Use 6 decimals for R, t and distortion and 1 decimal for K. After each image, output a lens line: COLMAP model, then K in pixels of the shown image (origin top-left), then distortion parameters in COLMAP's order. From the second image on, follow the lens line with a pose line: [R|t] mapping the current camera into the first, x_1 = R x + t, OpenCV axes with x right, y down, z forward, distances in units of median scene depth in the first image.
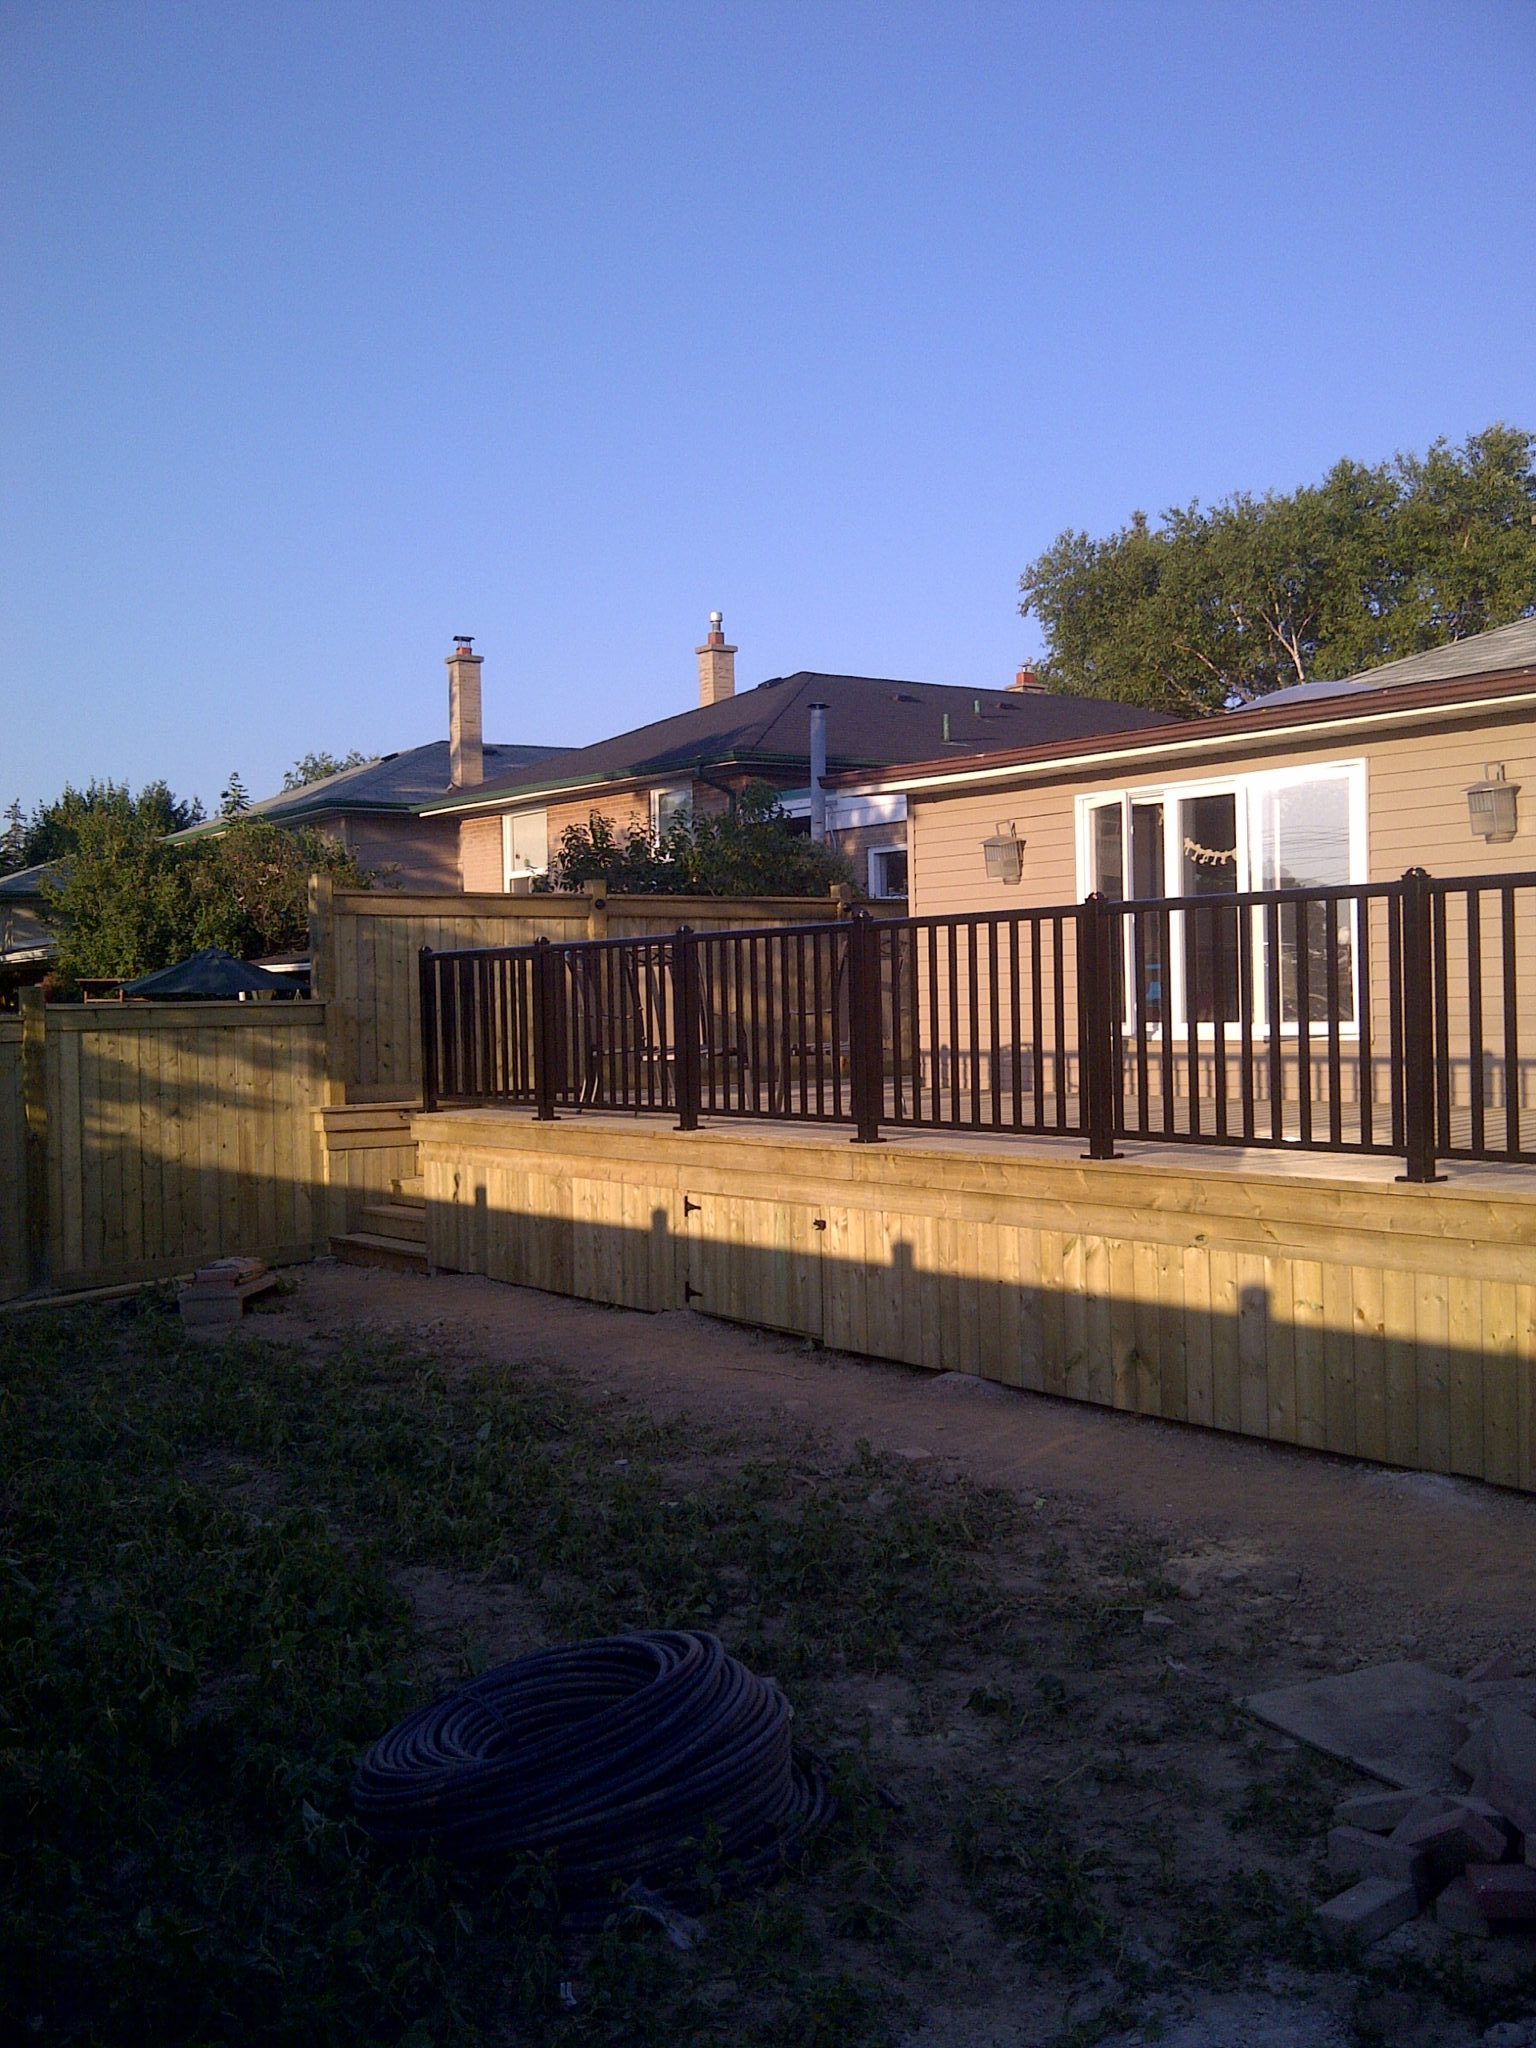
lens RADIAL K [[2050.3, 0, 744.6], [0, 2050.3, 1064.3], [0, 0, 1]] dist [0.005135, 0.000000]
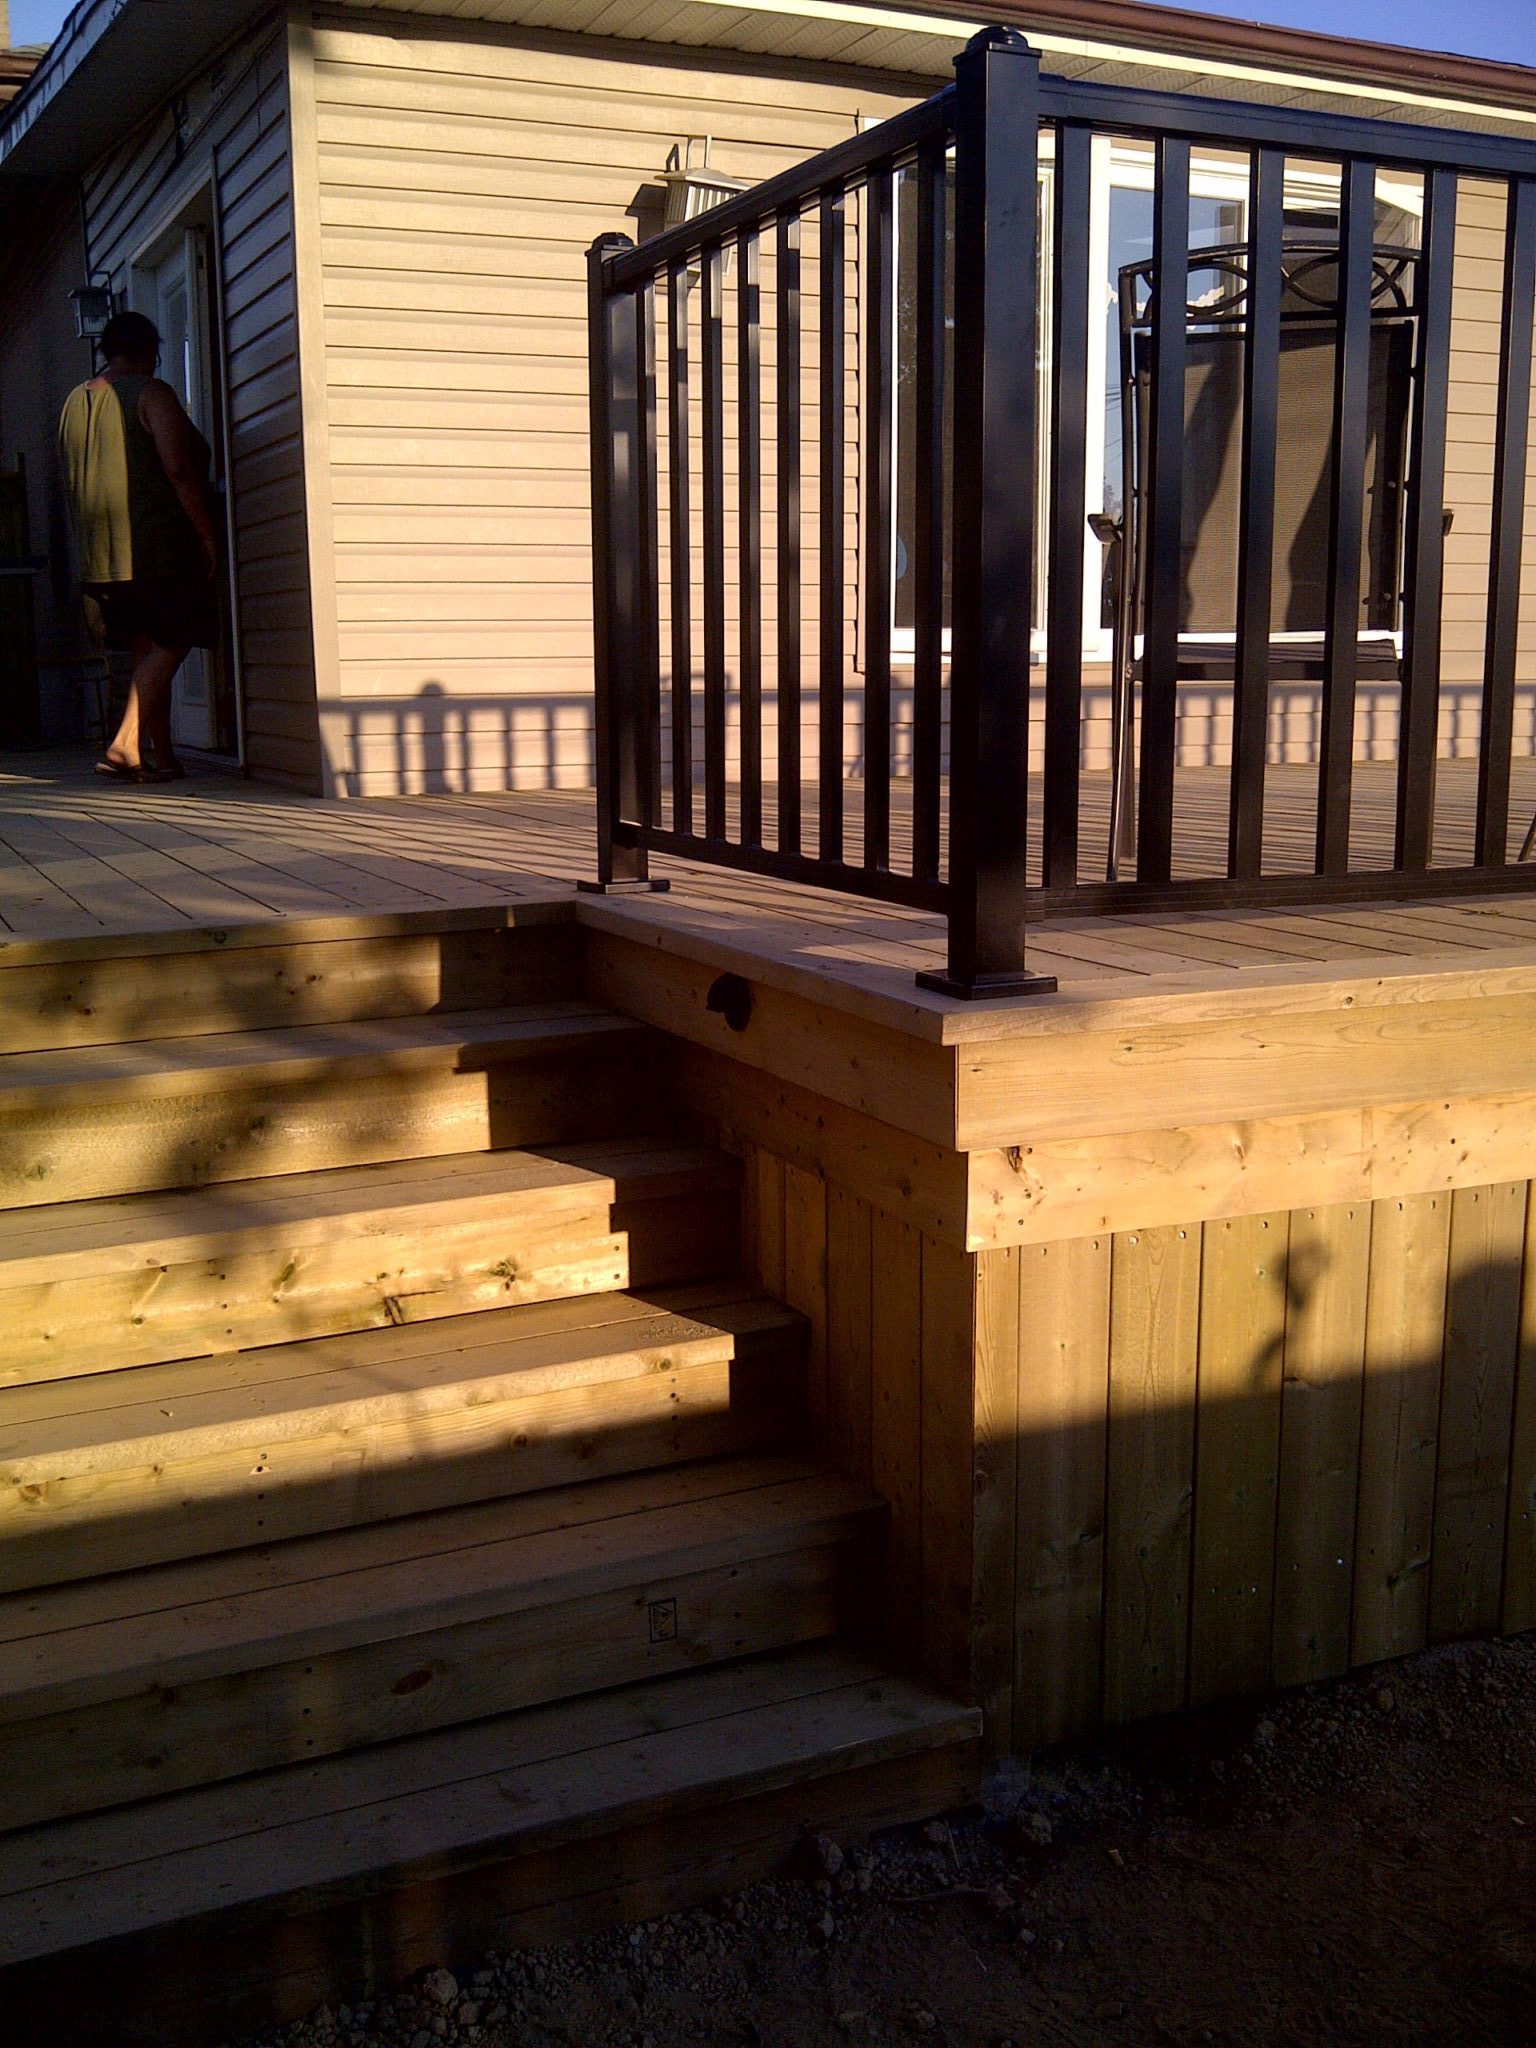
lens RADIAL K [[2084.1, 0, 794.7], [0, 2084.1, 1041.2], [0, 0, 1]] dist [-0.031813, 0.000000]
pose [[0.173497, -0.160341, 0.971694, -0.340344], [0.033190, 0.987049, 0.156949, -0.002231], [-0.984275, 0.005020, 0.176572, 0.982520]]
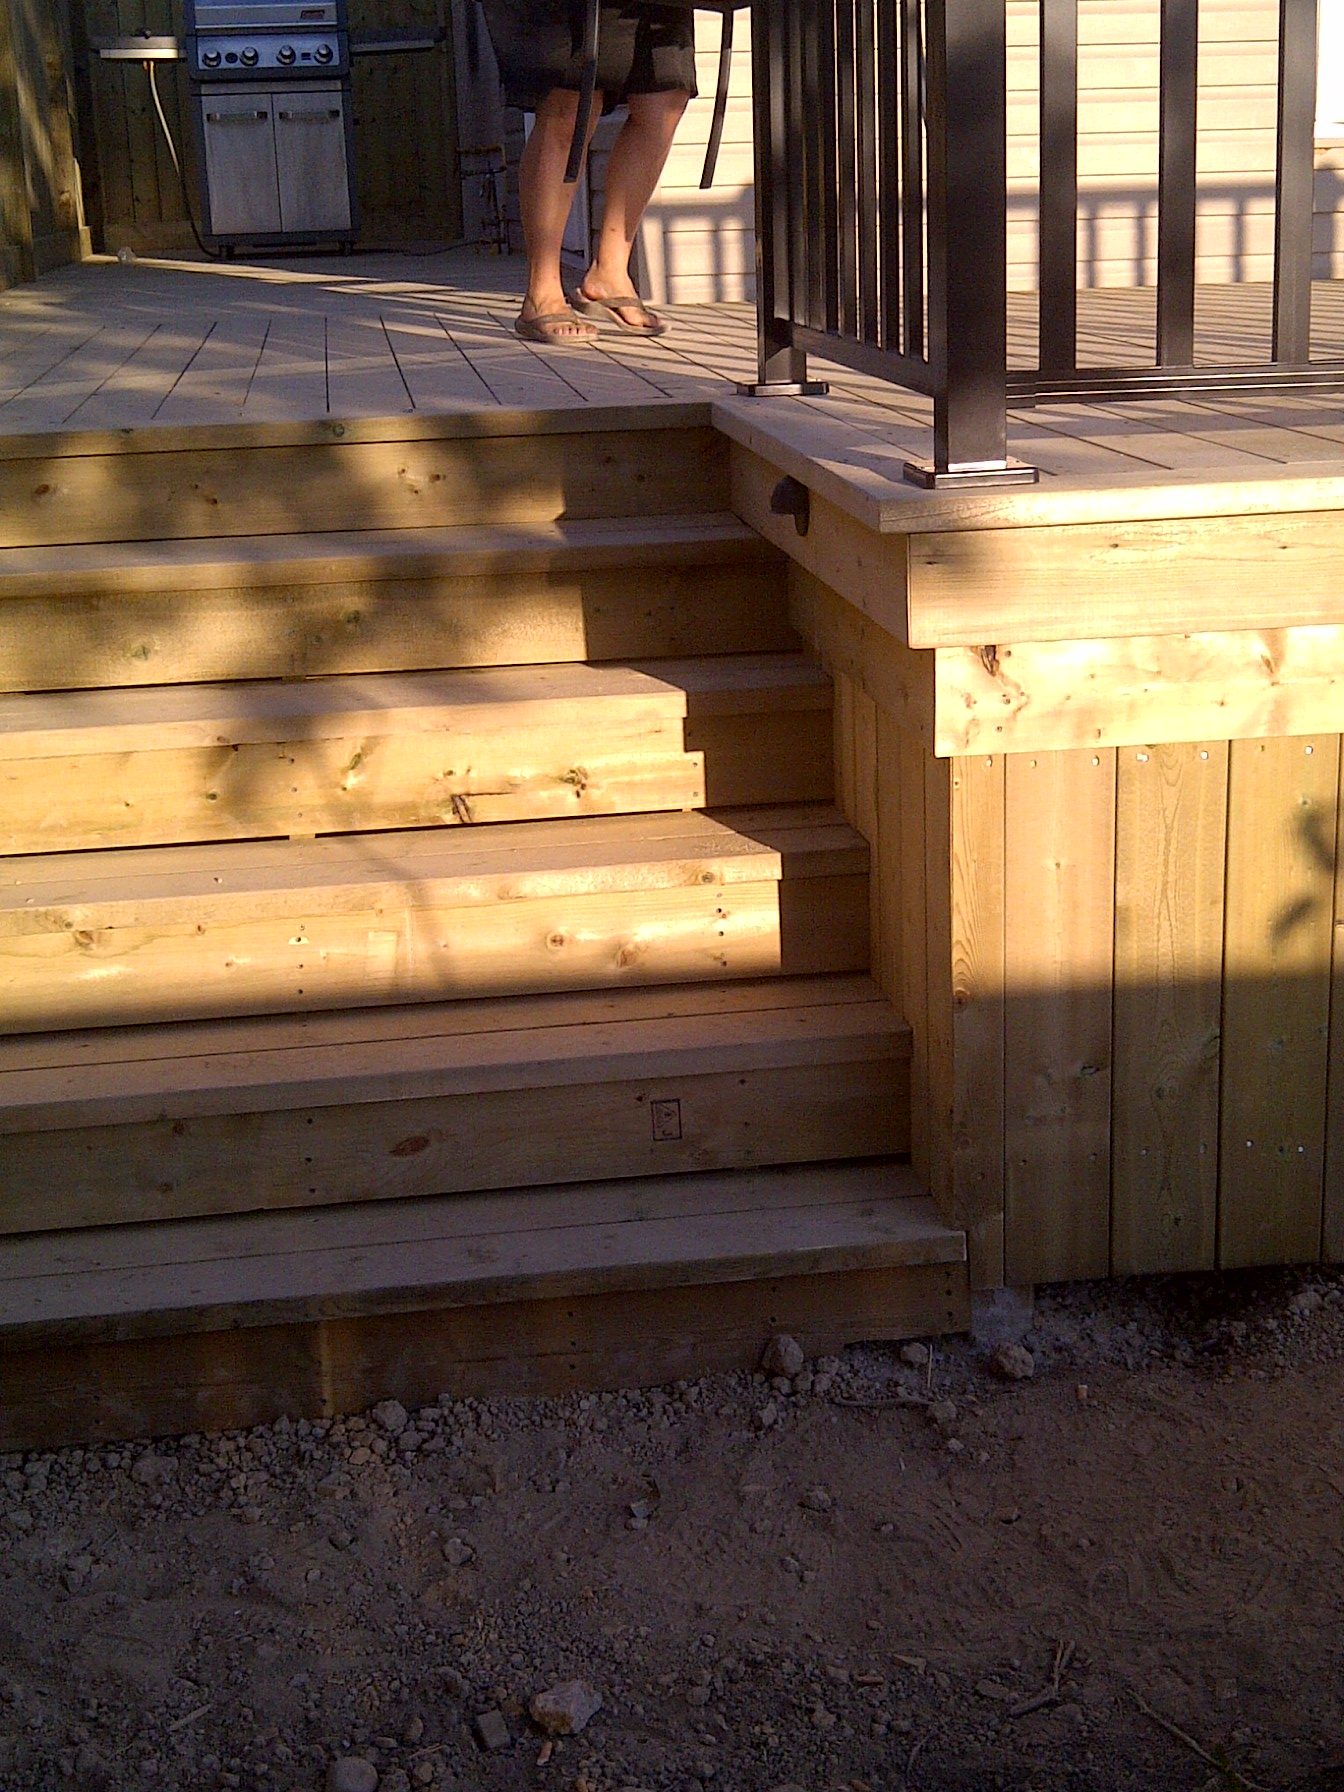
lens RADIAL K [[2593.9, 0, 658.7], [0, 2593.9, 888.2], [0, 0, 1]] dist [0.002521, 0.000000]
pose [[0.469636, -0.235684, 0.850820, -0.364604], [0.050827, 0.969328, 0.240456, 0.002344], [-0.881396, -0.069682, 0.467211, 0.915688]]
